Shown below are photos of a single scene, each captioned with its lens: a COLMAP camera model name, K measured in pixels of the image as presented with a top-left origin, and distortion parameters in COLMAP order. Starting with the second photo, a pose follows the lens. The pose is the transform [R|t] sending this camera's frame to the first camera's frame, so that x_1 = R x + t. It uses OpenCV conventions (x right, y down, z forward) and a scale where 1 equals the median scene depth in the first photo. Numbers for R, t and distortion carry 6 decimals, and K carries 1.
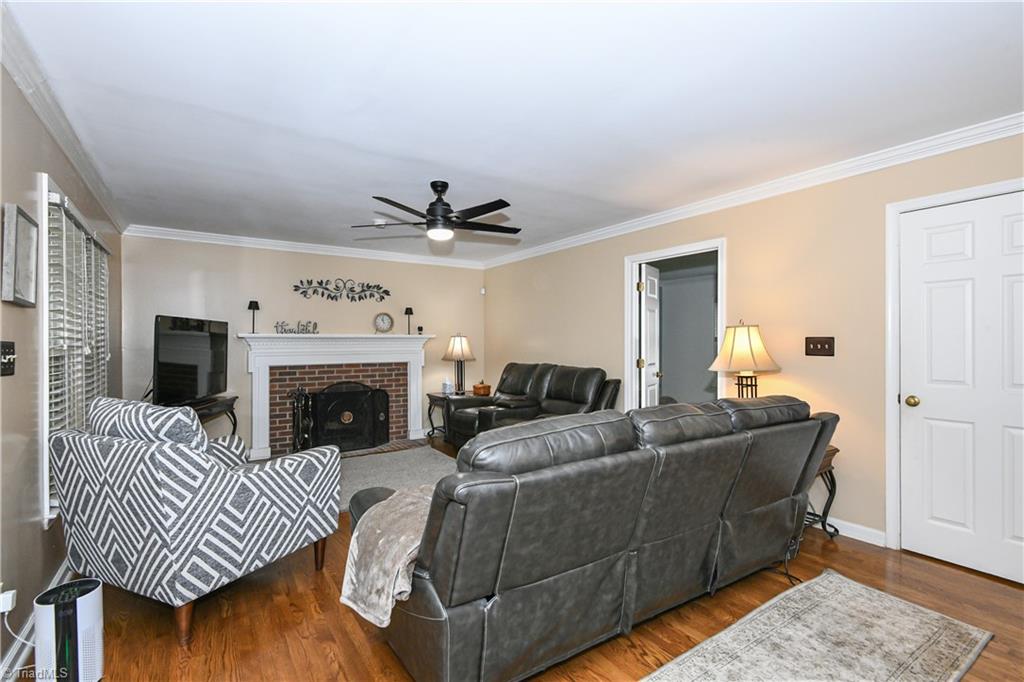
lens RADIAL K [[461.9, 0, 507.9], [0, 461.9, 344.5], [0, 0, 1]] dist [0.005947, -0.001265]
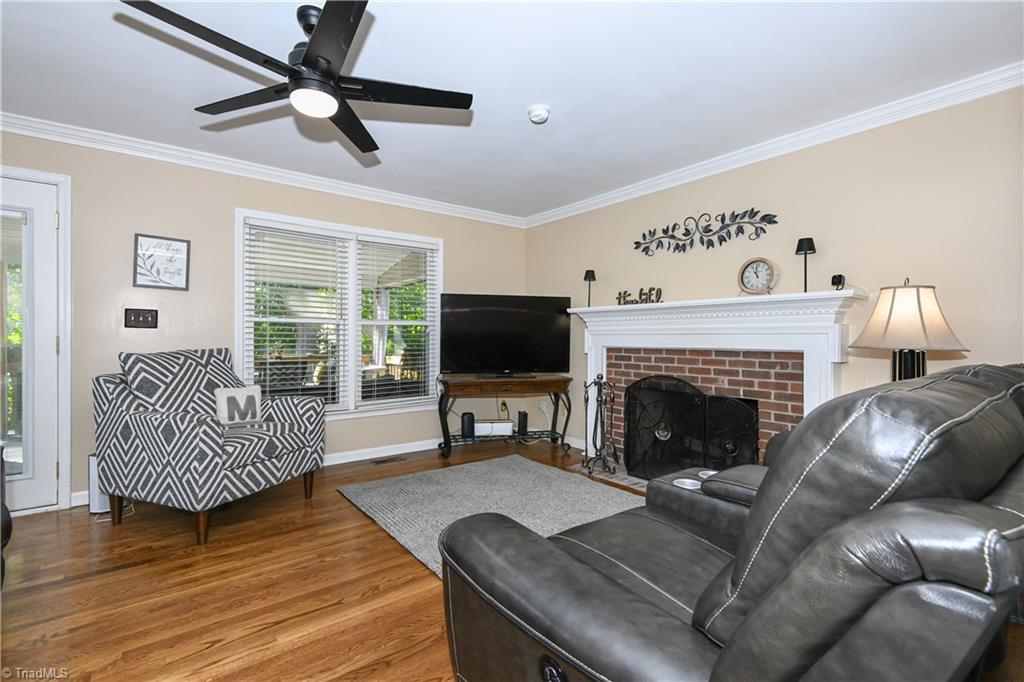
lens RADIAL K [[461.9, 0, 511.6], [0, 461.9, 340.0], [0, 0, 1]] dist [0.005947, -0.001265]
pose [[0.078400, 0.008854, -0.996883, 0.565319], [-0.010136, 0.999916, 0.008084, 0.057651], [0.996870, 0.009471, 0.078483, 1.529710]]
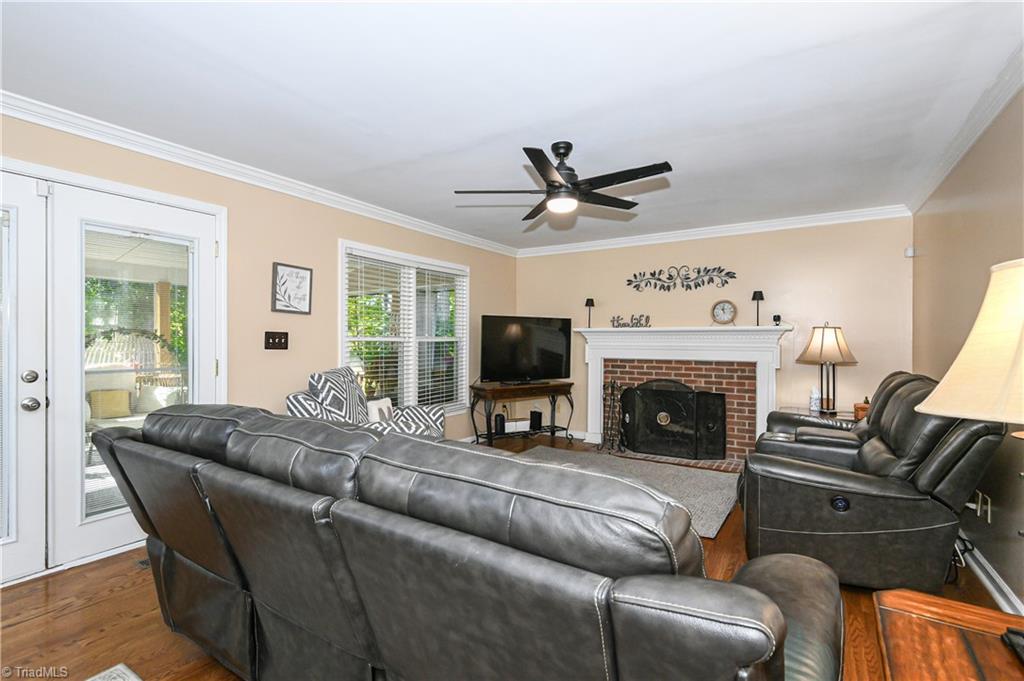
lens RADIAL K [[461.9, 0, 510.6], [0, 461.9, 345.3], [0, 0, 1]] dist [0.005947, -0.001265]
pose [[0.405868, 0.014845, -0.913811, 0.744956], [-0.010089, 0.999880, 0.011762, 0.012372], [0.913876, 0.004445, 0.405969, 0.732649]]
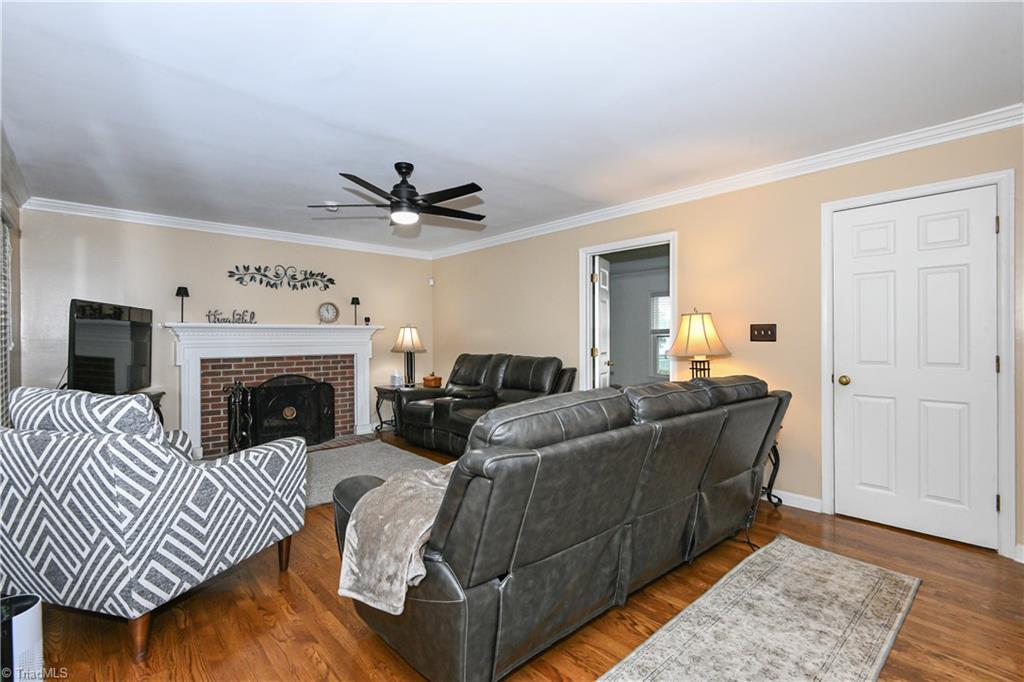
lens RADIAL K [[461.9, 0, 507.0], [0, 461.9, 340.4], [0, 0, 1]] dist [0.005947, -0.001265]
pose [[0.989599, -0.002545, 0.143830, -0.095250], [0.002651, 0.999996, -0.000545, 0.025491], [-0.143828, 0.000920, 0.989602, 0.013869]]
